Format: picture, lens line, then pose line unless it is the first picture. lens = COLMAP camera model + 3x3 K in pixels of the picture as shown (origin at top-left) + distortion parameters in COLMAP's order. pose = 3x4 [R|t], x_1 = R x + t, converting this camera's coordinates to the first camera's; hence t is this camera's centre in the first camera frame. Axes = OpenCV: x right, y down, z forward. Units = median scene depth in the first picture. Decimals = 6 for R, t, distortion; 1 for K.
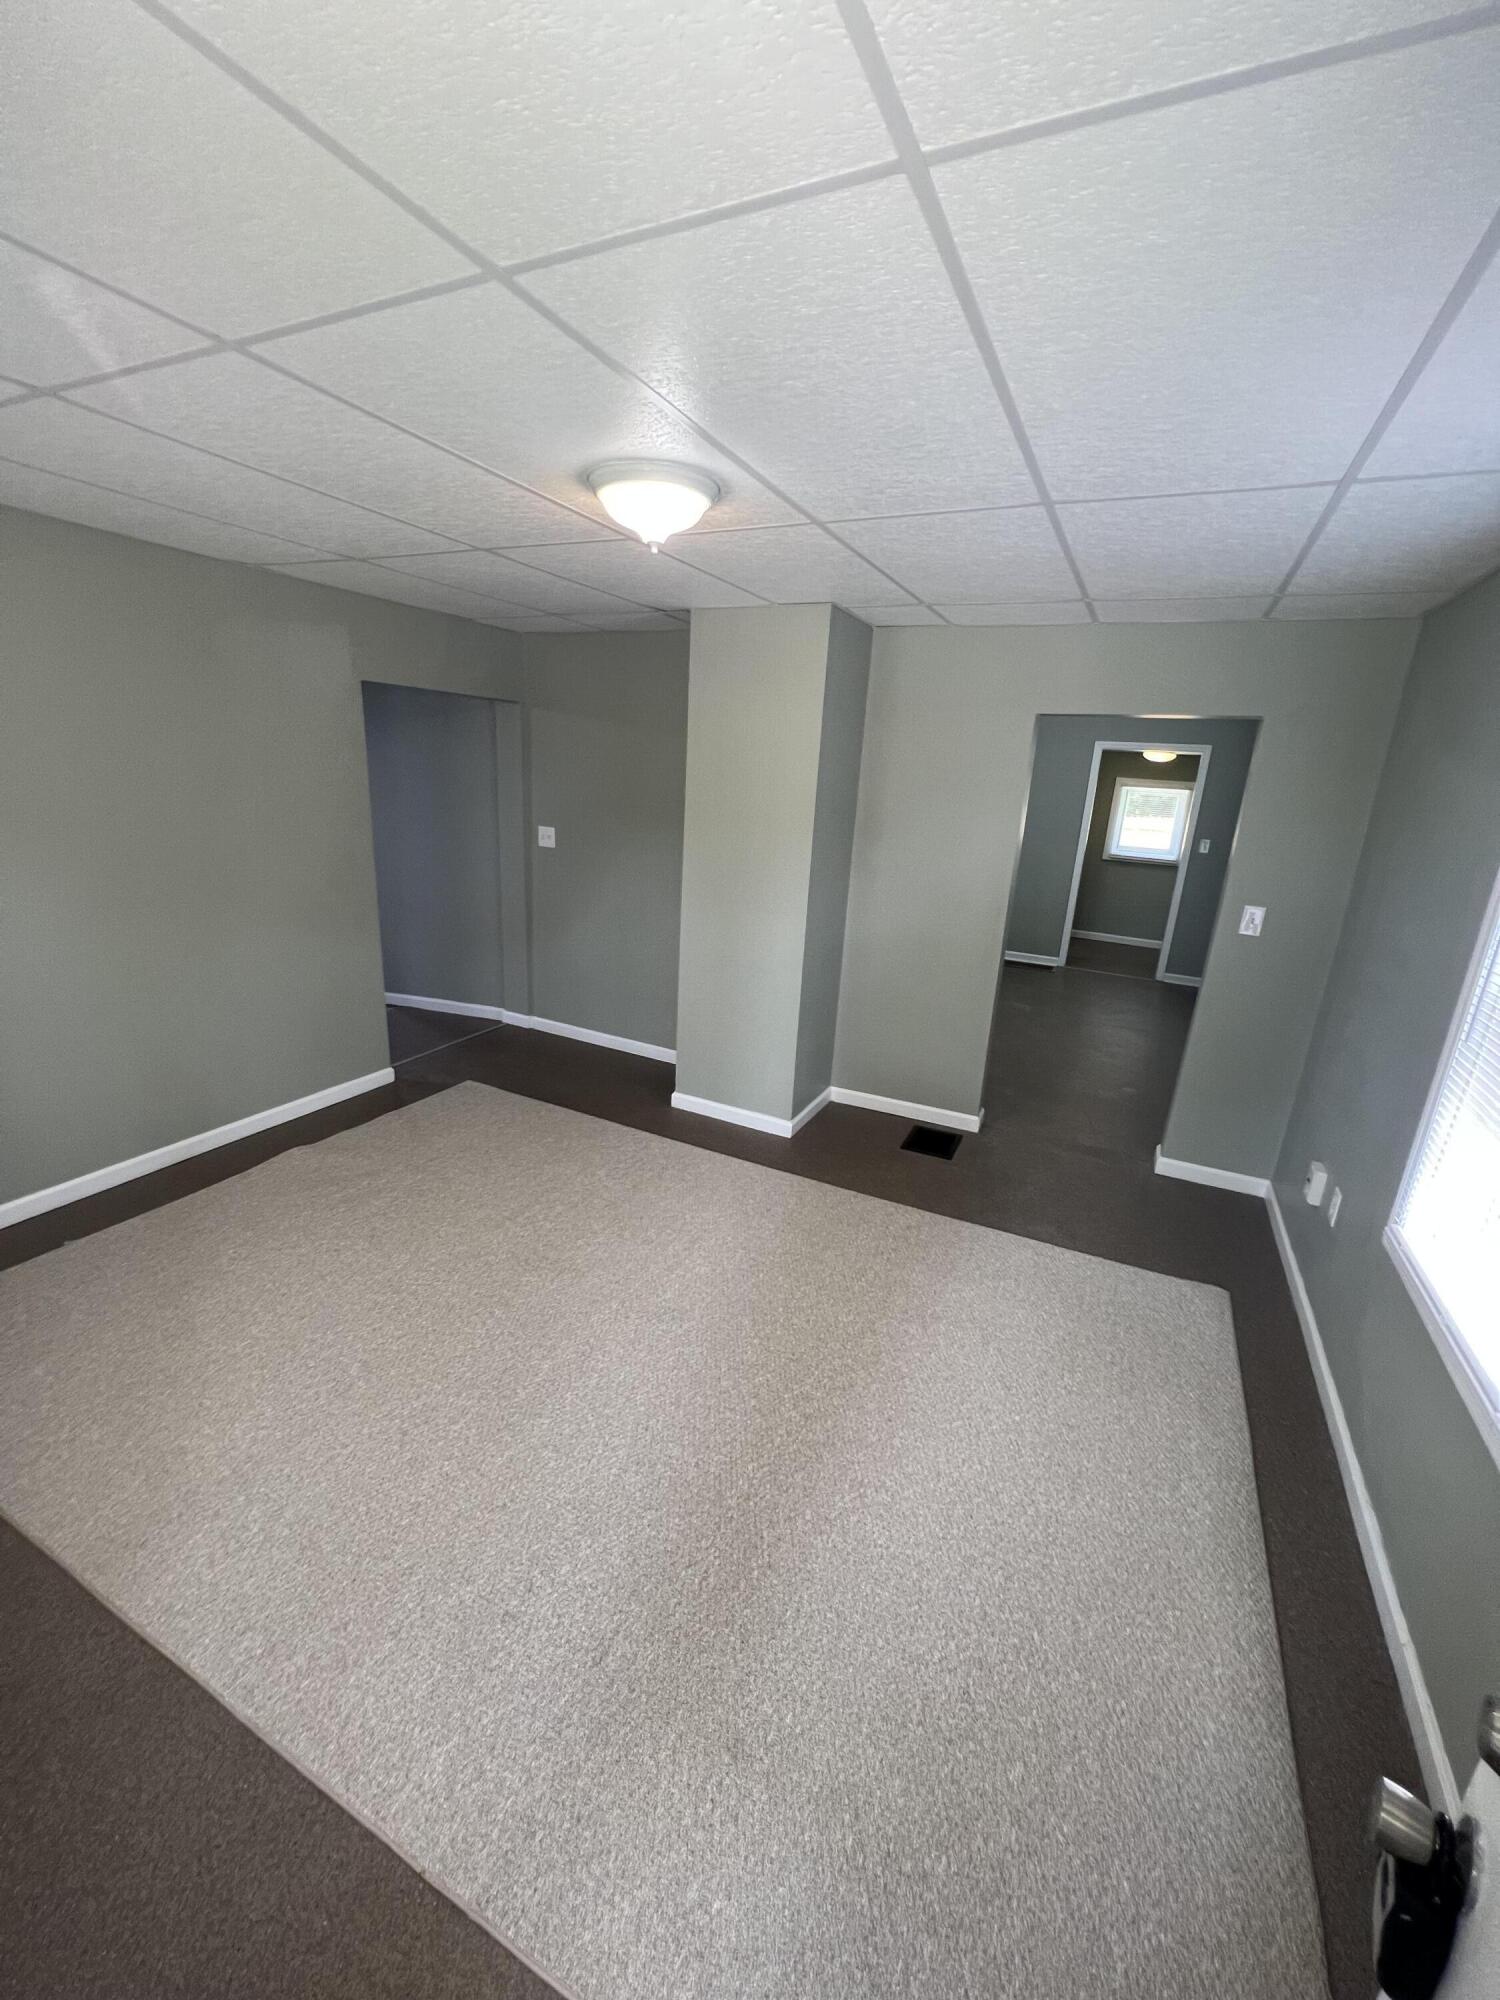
lens RADIAL K [[808.3, 0, 757.5], [0, 808.3, 992.4], [0, 0, 1]] dist [0.001535, 0.000476]
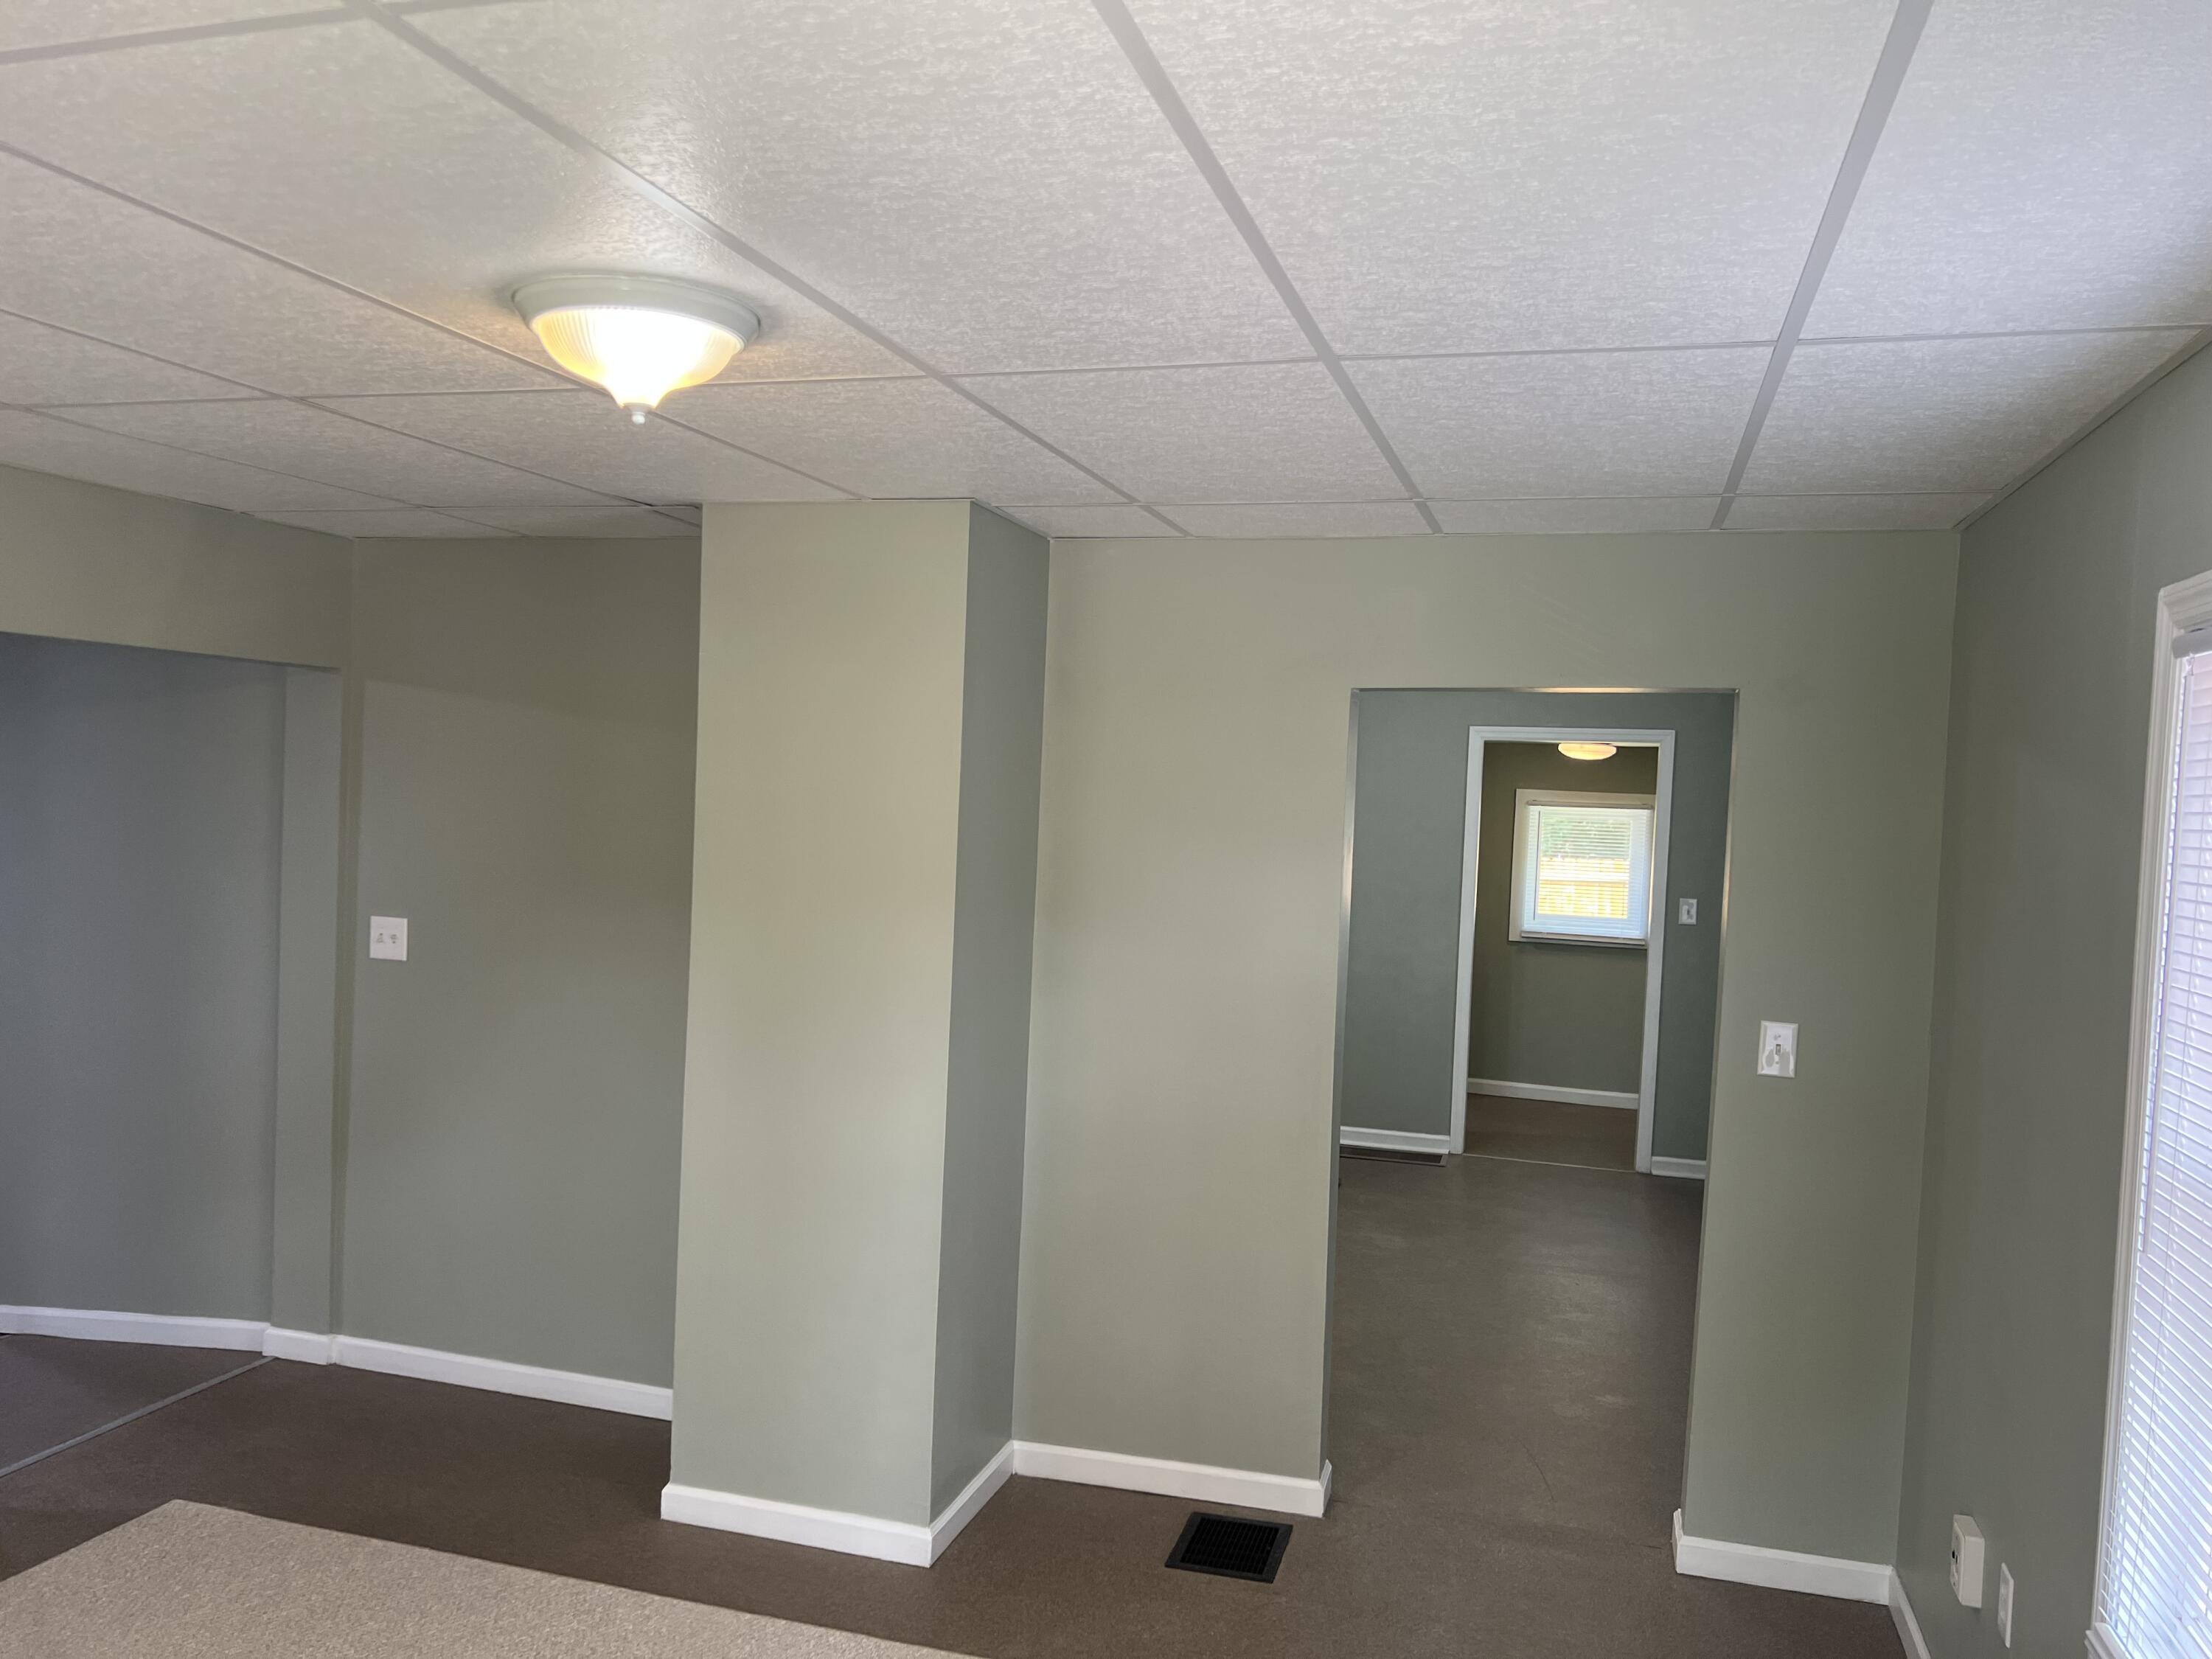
lens RADIAL K [[1673.5, 0, 1115.7], [0, 1673.5, 838.6], [0, 0, 1]] dist [0.057499, -0.067353]
pose [[0.986106, -0.024944, 0.164231, -0.002798], [0.062269, 0.972078, -0.226246, 0.001999], [-0.154002, 0.233329, 0.960125, -0.043062]]
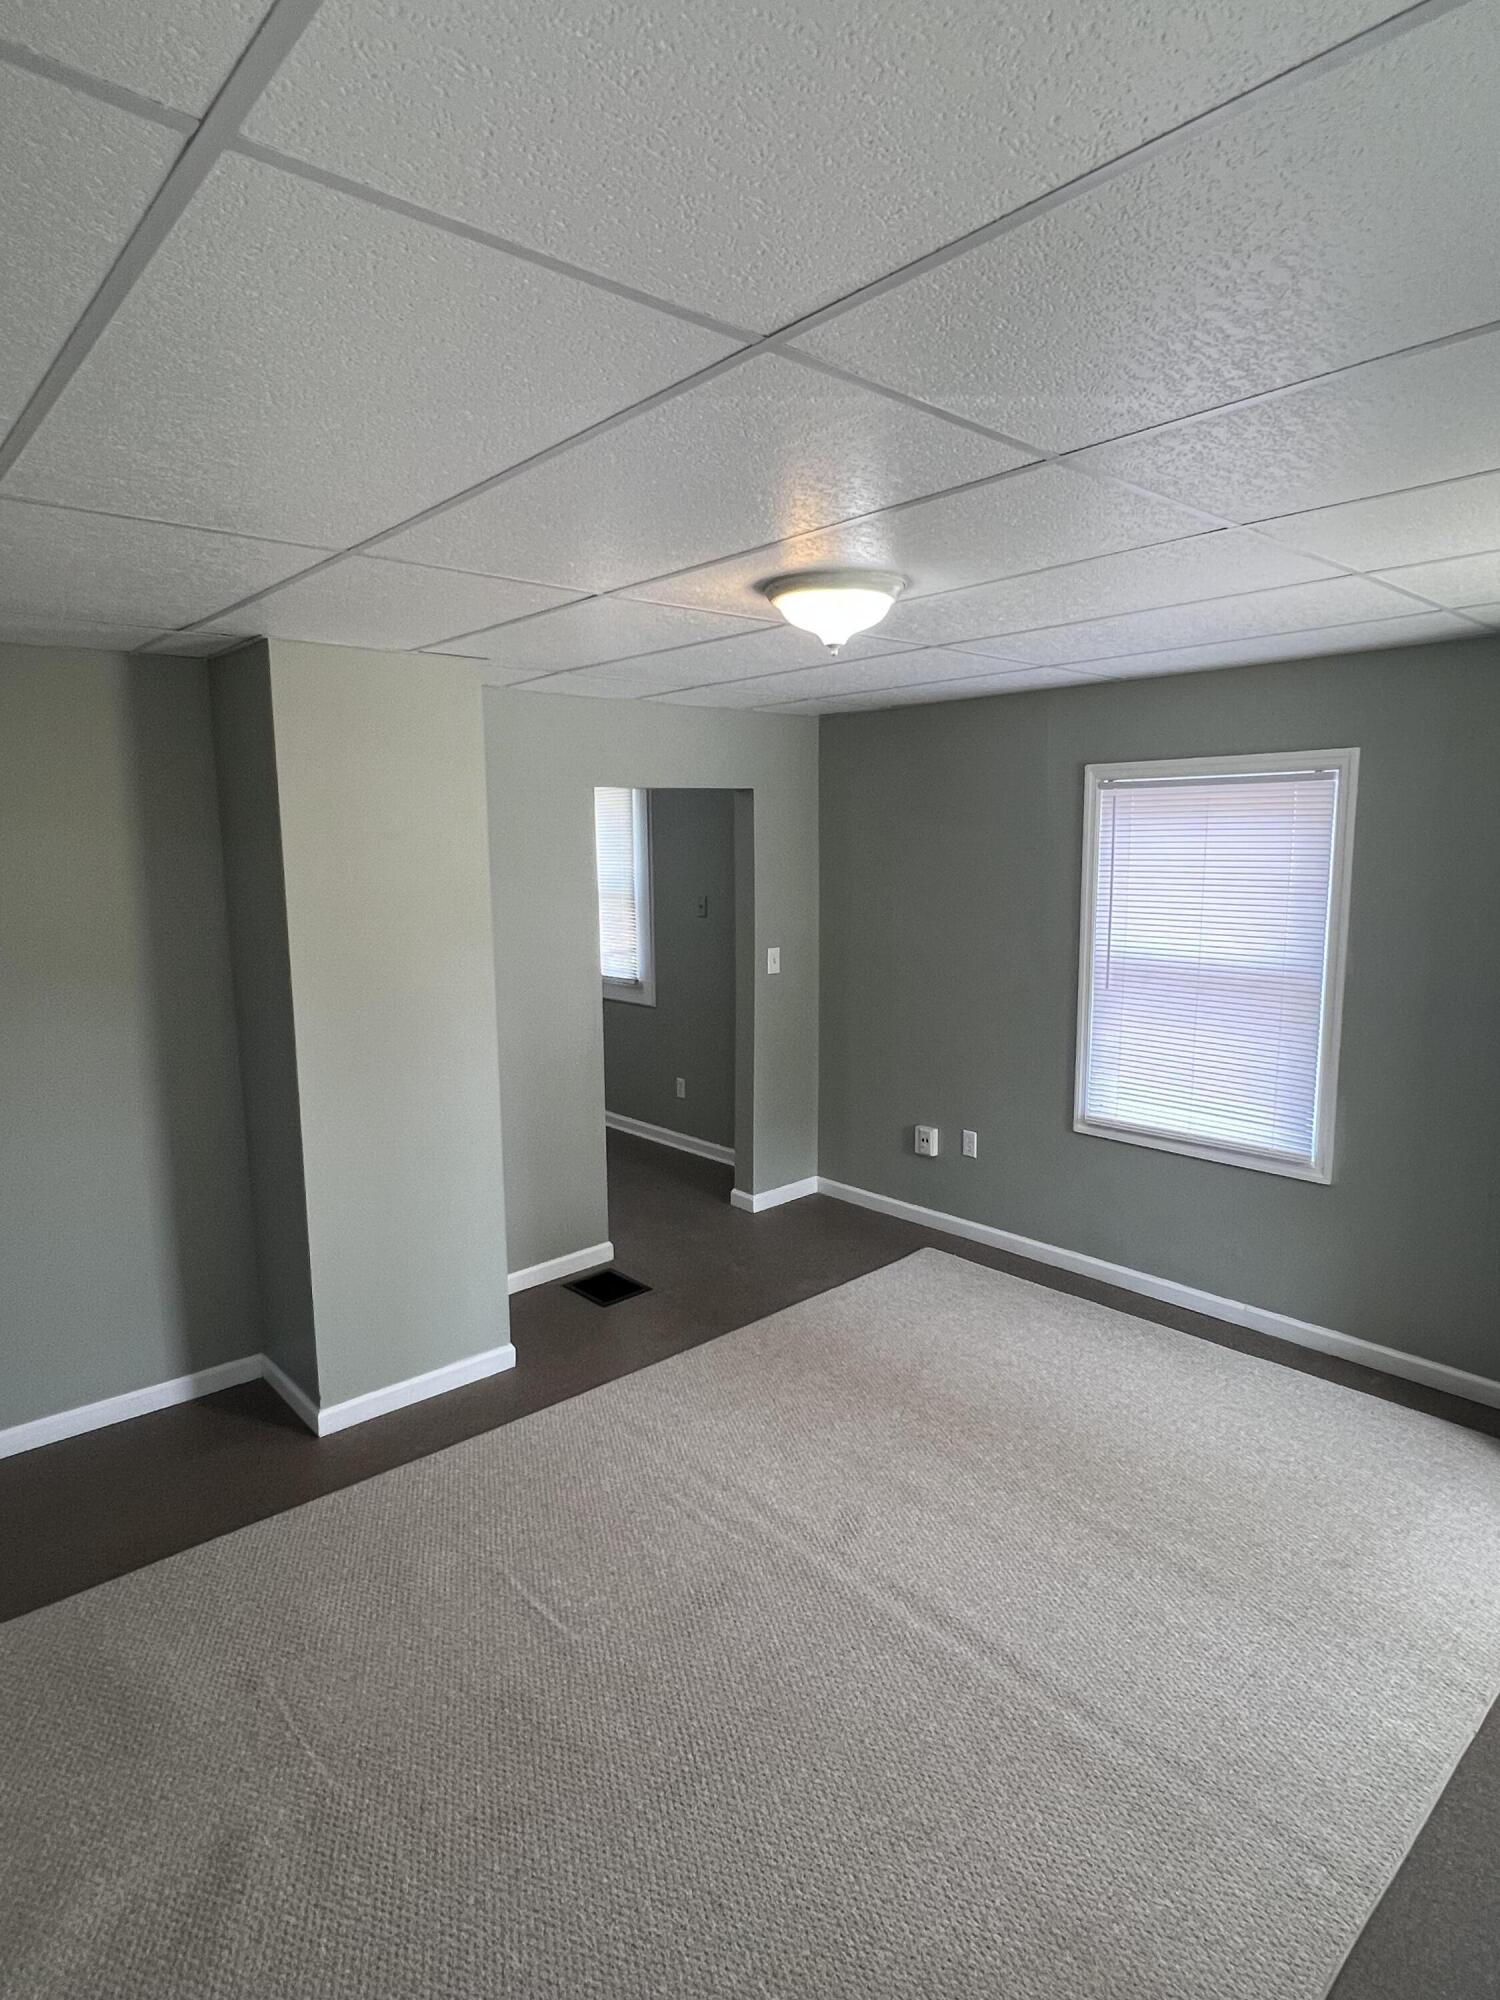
lens RADIAL K [[1105.1, 0, 750.0], [0, 1105.1, 1000.0], [0, 0, 1]] dist [-0.016551, 0.000196]
pose [[0.376697, -0.198978, 0.904714, -0.835871], [0.281720, 0.955004, 0.092739, -0.193100], [-0.882459, 0.219941, 0.415803, 0.401105]]
